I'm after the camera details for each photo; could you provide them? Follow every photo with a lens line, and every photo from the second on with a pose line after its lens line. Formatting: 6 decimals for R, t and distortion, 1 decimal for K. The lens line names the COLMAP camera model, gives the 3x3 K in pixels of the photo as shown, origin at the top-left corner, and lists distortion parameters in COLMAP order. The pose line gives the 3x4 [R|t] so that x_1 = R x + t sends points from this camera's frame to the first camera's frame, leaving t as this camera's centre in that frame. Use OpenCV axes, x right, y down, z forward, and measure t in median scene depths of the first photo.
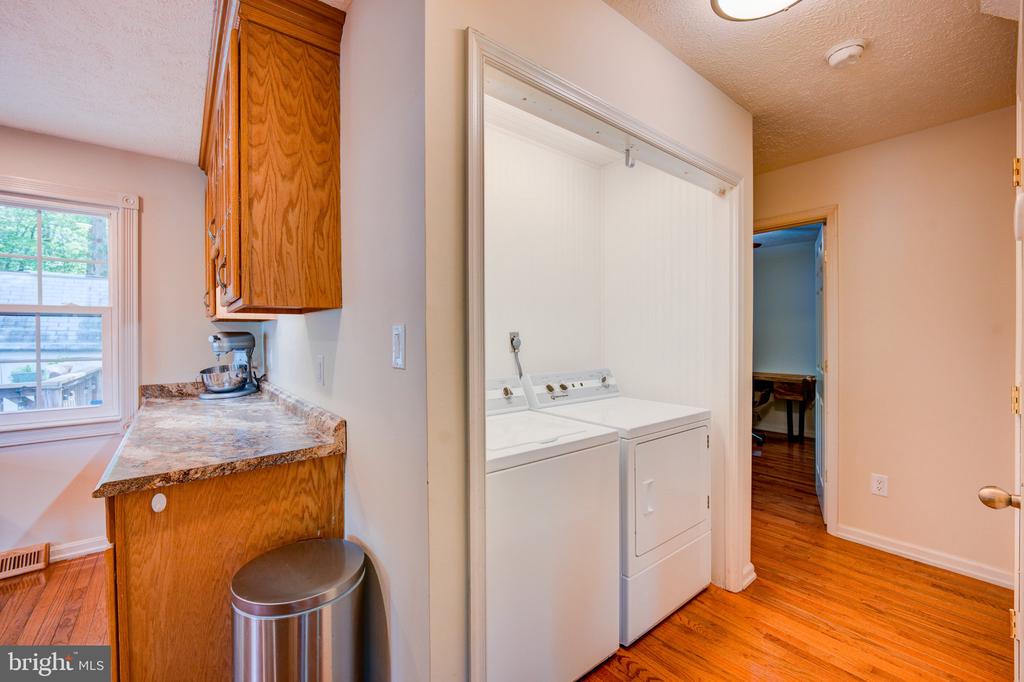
lens RADIAL K [[413.2, 0, 511.0], [0, 413.2, 339.6], [0, 0, 1]] dist [-0.010092, -0.000585]
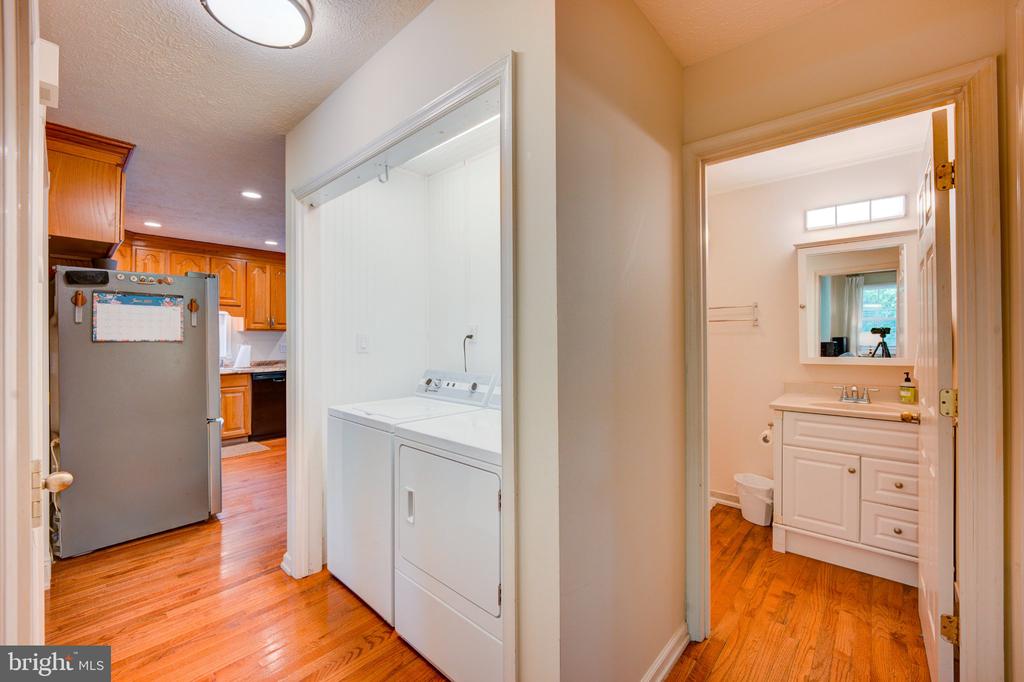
lens RADIAL K [[413.2, 0, 515.4], [0, 413.2, 339.0], [0, 0, 1]] dist [-0.010092, -0.000585]
pose [[0.162772, 0.003339, -0.986658, 1.073009], [-0.005438, 0.999982, 0.002487, -0.006989], [0.986649, 0.004960, 0.162788, 0.883592]]
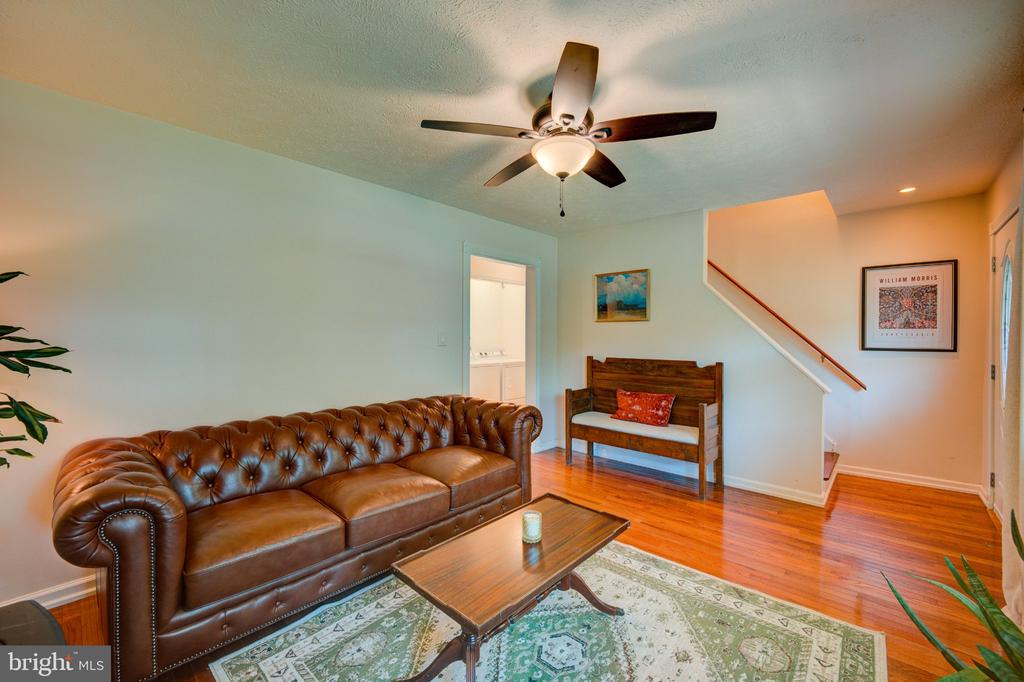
lens RADIAL K [[413.2, 0, 510.0], [0, 413.2, 339.4], [0, 0, 1]] dist [-0.010092, -0.000585]
pose [[0.990279, 0.002558, 0.139074, -0.106205], [-0.003064, 0.999989, 0.003425, 0.008626], [-0.139064, -0.003818, 0.990276, -1.907701]]
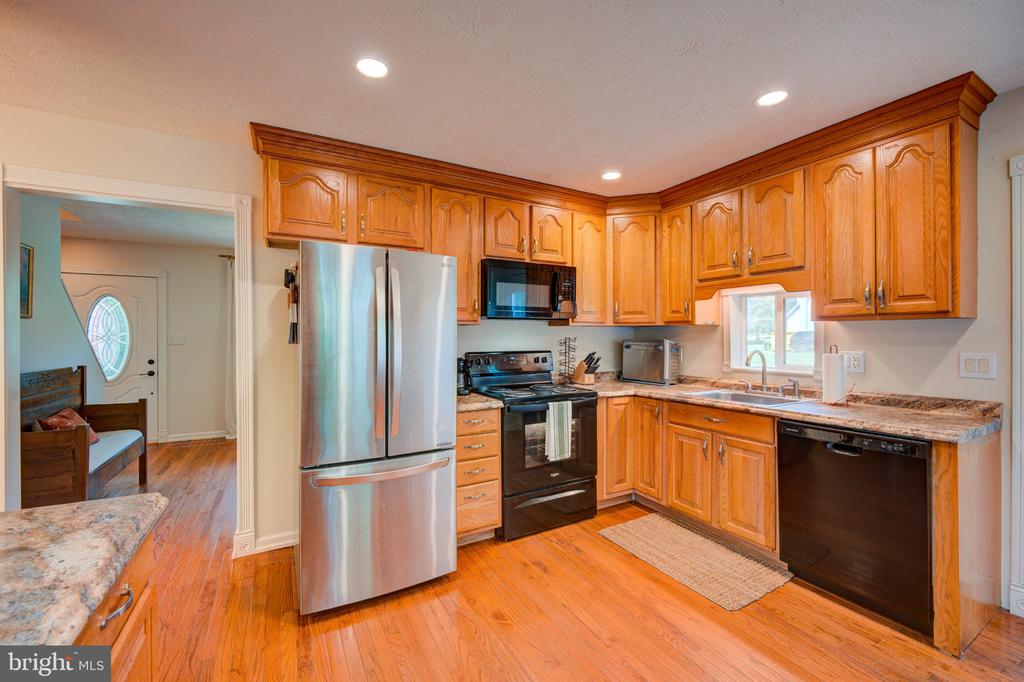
lens RADIAL K [[413.2, 0, 511.5], [0, 413.2, 338.0], [0, 0, 1]] dist [-0.010092, -0.000585]
pose [[-0.985536, 0.004956, 0.169394, -1.002148], [0.006577, 0.999938, 0.009013, -0.010968], [-0.169339, 0.009996, -0.985507, 0.907684]]
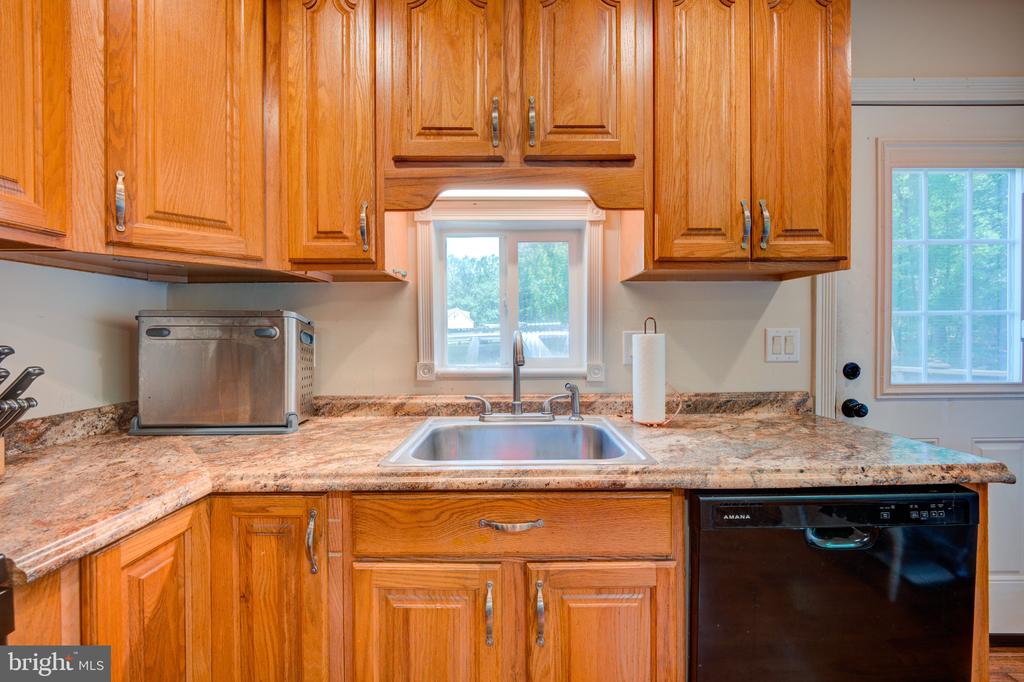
lens RADIAL K [[413.2, 0, 513.2], [0, 413.2, 339.4], [0, 0, 1]] dist [-0.010092, -0.000585]
pose [[-0.634209, 0.015353, -0.773009, -1.056450], [0.001686, 0.999828, 0.018474, 0.044124], [0.773160, 0.010413, -0.634126, -0.096037]]
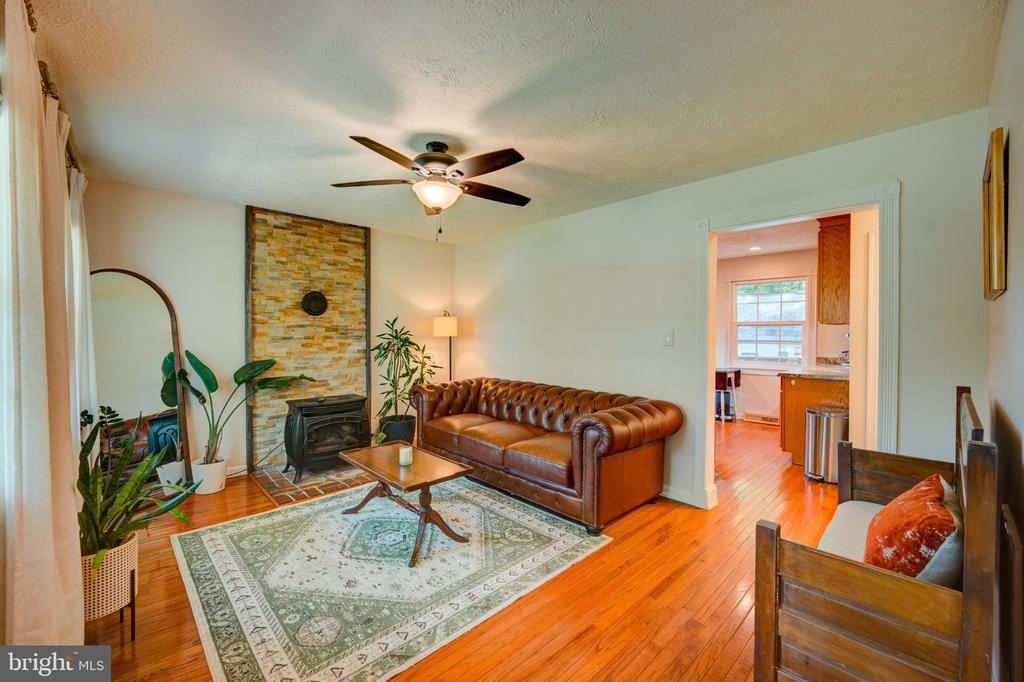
lens RADIAL K [[413.2, 0, 513.8], [0, 413.2, 335.3], [0, 0, 1]] dist [-0.010092, -0.000585]
pose [[0.079566, 0.010982, -0.996769, 1.322124], [-0.011442, 0.999883, 0.010103, -0.004713], [0.996764, 0.010601, 0.079682, -0.895336]]
